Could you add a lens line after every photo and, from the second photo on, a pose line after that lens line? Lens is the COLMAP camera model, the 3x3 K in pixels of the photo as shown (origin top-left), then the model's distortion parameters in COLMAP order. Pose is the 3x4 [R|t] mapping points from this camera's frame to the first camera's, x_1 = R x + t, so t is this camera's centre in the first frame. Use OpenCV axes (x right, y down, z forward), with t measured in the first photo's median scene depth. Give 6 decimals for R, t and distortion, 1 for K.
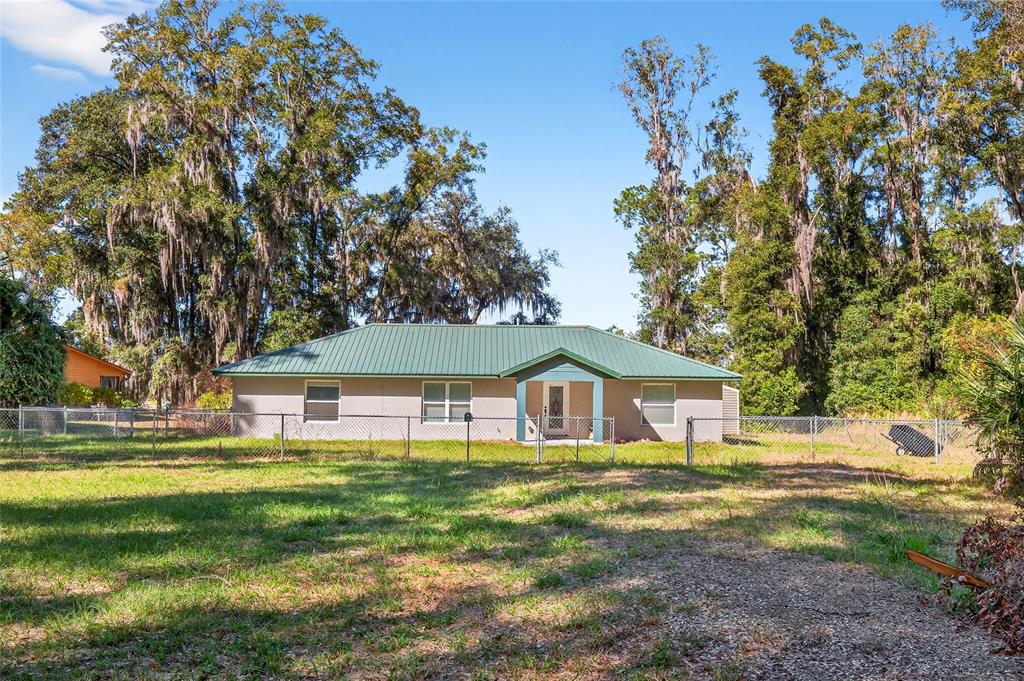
lens RADIAL K [[969.3, 0, 510.8], [0, 969.3, 341.9], [0, 0, 1]] dist [-0.006982, 0.000000]
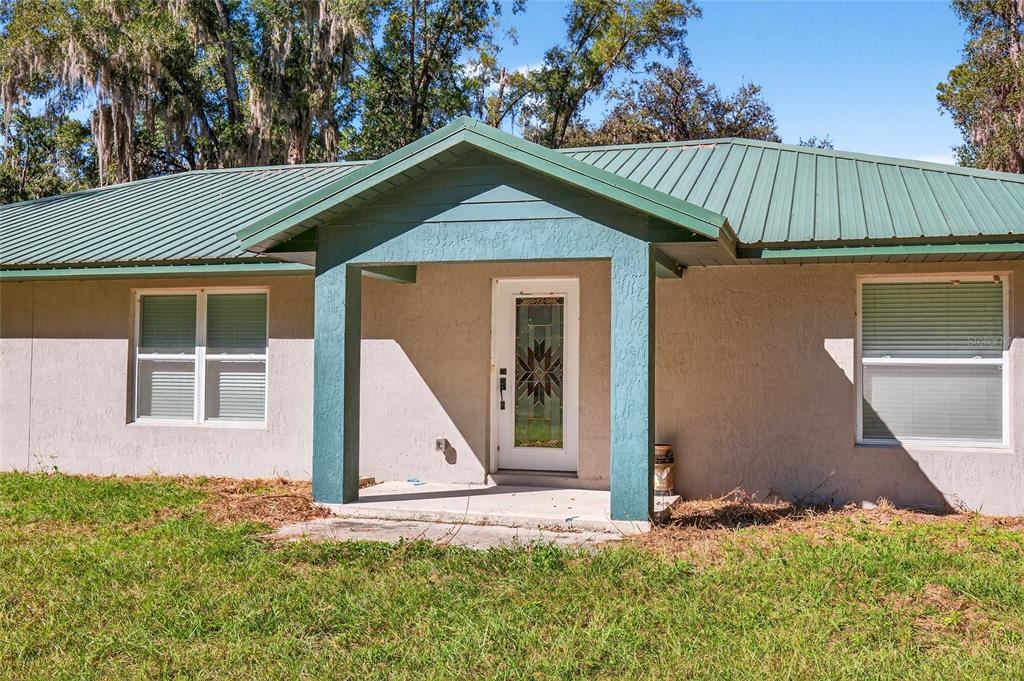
lens RADIAL K [[969.3, 0, 514.7], [0, 969.3, 341.5], [0, 0, 1]] dist [-0.006982, 0.000000]
pose [[0.945063, -0.009390, -0.326754, 0.133069], [0.015931, 0.999723, 0.017347, 0.053915], [0.326500, -0.021599, 0.944950, 0.736007]]
